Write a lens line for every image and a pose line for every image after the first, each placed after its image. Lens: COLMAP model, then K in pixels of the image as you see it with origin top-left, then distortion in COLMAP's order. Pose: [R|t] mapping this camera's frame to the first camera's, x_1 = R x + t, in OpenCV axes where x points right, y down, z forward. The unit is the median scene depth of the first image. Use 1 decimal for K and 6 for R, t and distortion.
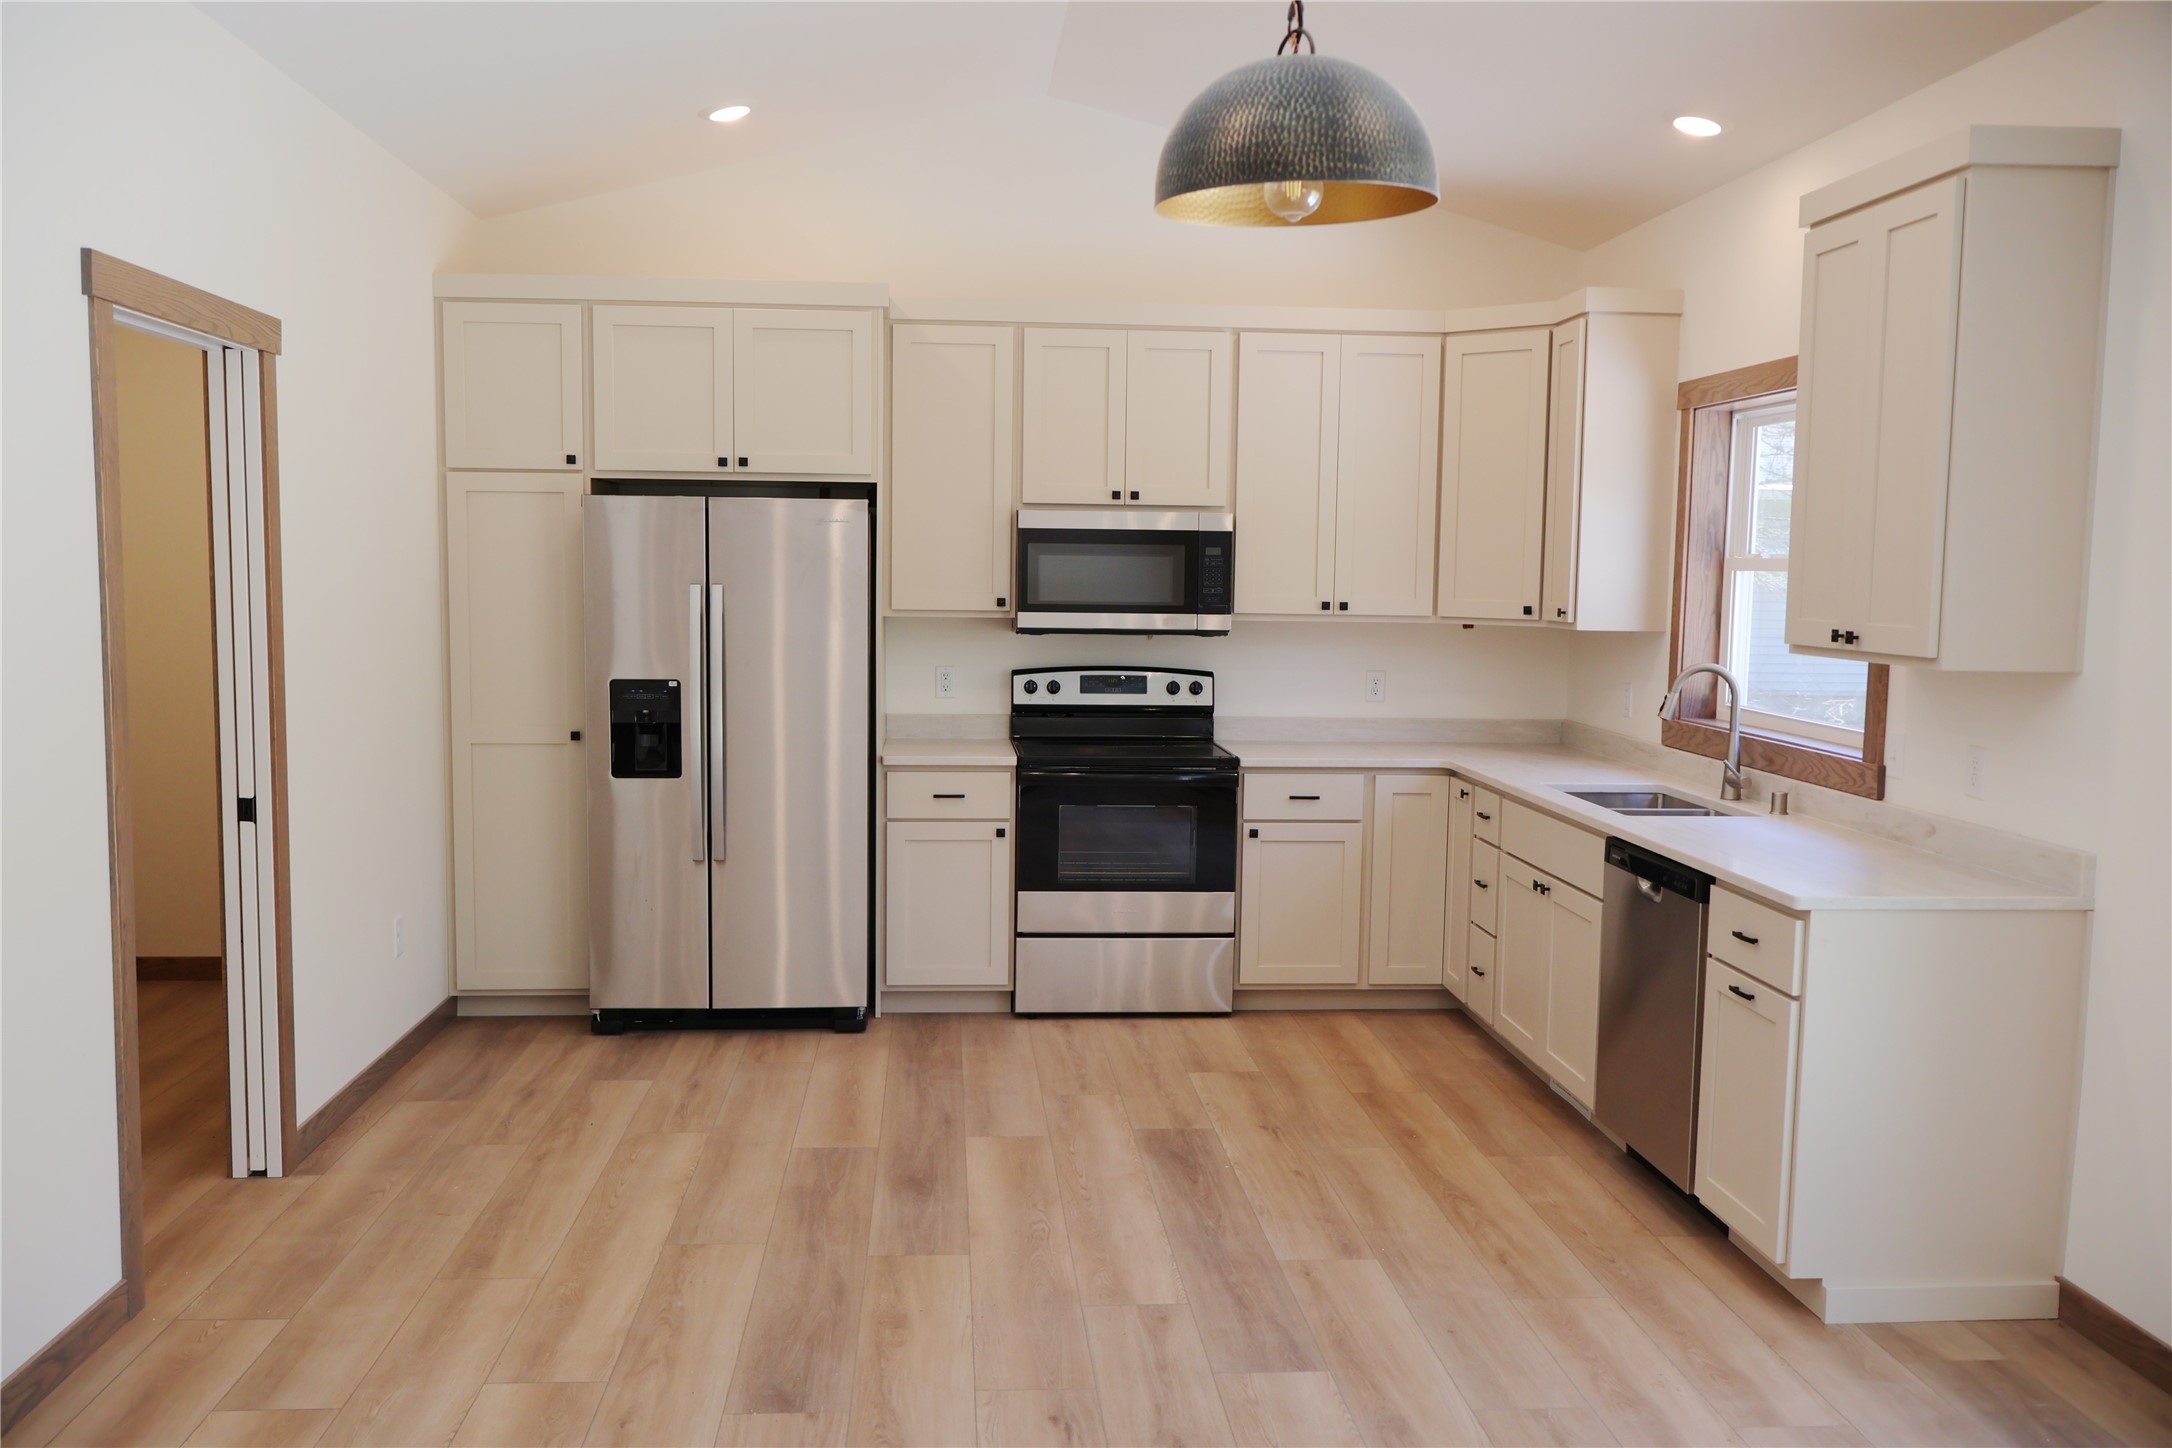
lens RADIAL K [[1796.2, 0, 1090.7], [0, 1796.2, 728.7], [0, 0, 1]] dist [-0.004074, 0.003048]
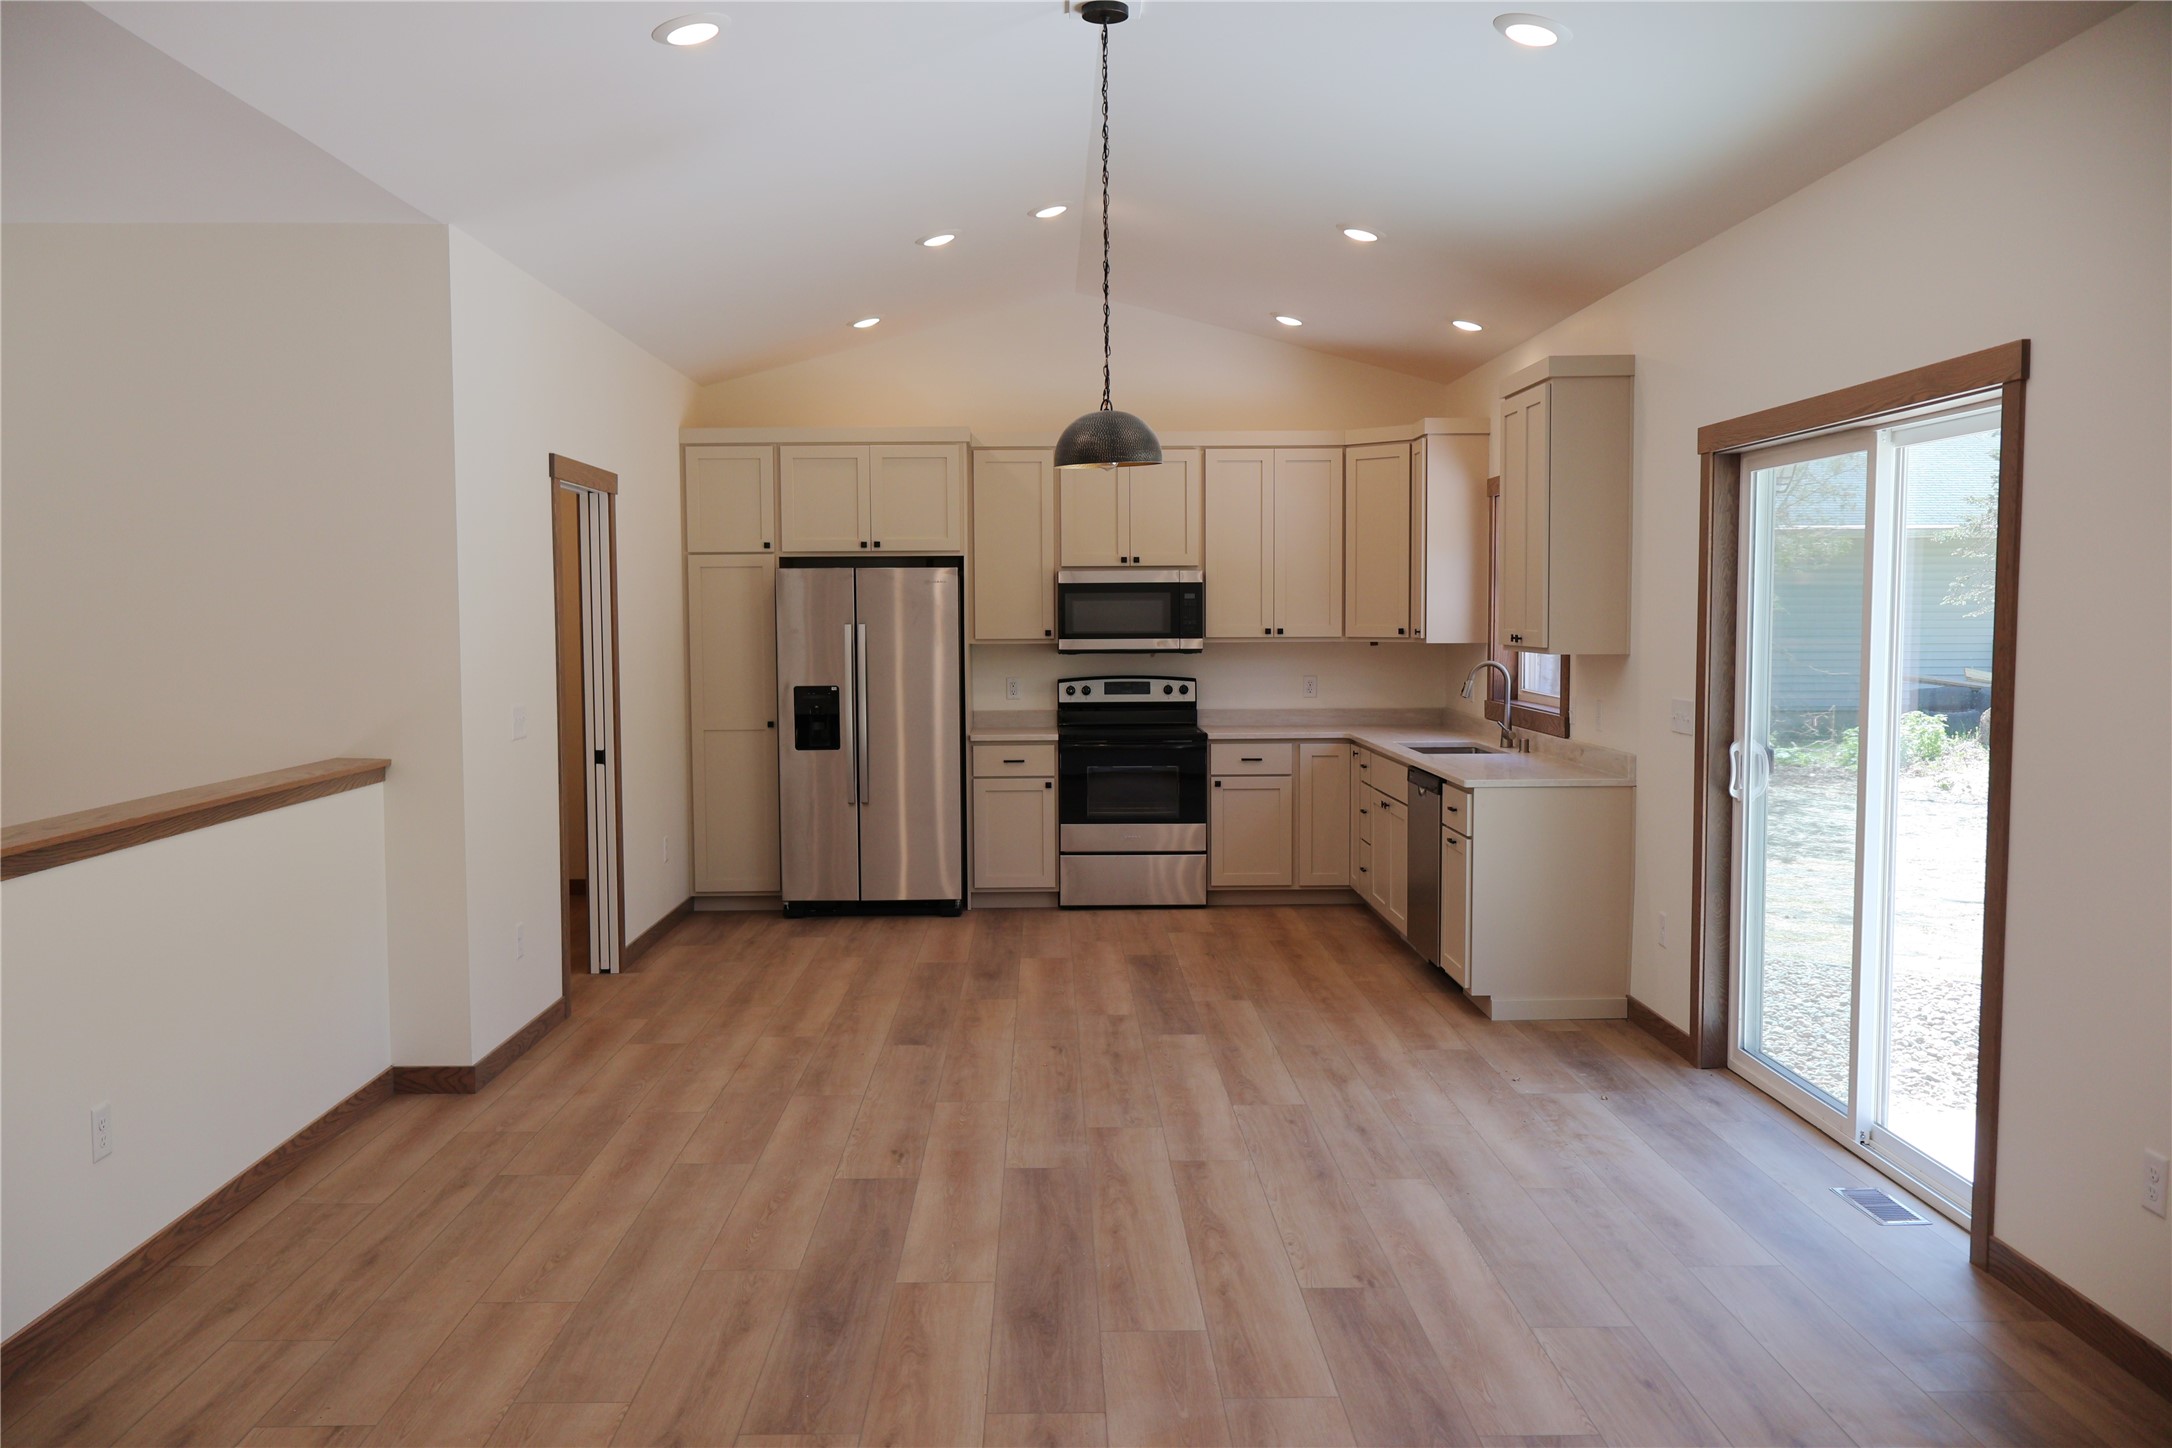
lens RADIAL K [[1804.9, 0, 1094.1], [0, 1804.9, 721.9], [0, 0, 1]] dist [-0.004416, 0.005393]
pose [[0.998248, -0.016589, -0.056789, 0.077624], [0.014877, 0.999426, -0.030443, 0.053337], [0.057261, 0.029545, 0.997922, -0.528997]]
